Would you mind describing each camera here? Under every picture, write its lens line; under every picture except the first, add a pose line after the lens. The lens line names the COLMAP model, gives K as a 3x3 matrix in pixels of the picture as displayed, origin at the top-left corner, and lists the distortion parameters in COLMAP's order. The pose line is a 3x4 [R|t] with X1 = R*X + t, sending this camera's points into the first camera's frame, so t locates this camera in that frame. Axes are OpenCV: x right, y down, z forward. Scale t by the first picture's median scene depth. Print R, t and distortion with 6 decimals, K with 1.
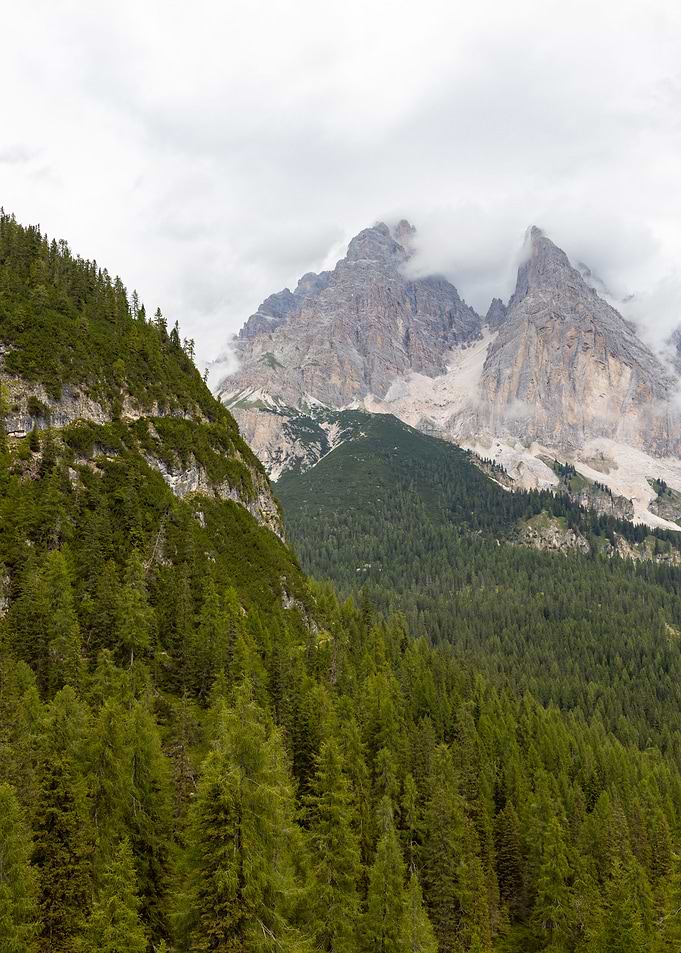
lens RADIAL K [[695.1, 0, 340.5], [0, 695.1, 476.5], [0, 0, 1]] dist [0.003935, 0.002929]
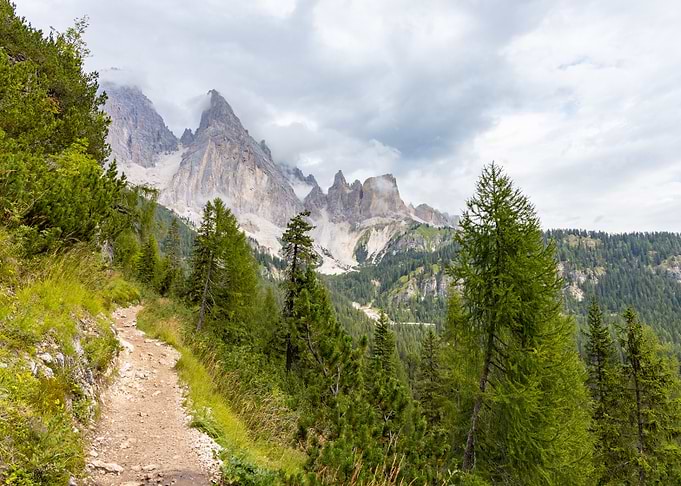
lens RADIAL K [[496.7, 0, 340.5], [0, 496.7, 243.0], [0, 0, 1]] dist [0.003935, 0.002929]
pose [[0.882553, 0.056023, 0.466864, 0.005425], [-0.081553, 0.996067, 0.034640, -0.047768], [-0.463087, -0.068646, 0.883650, -0.212858]]
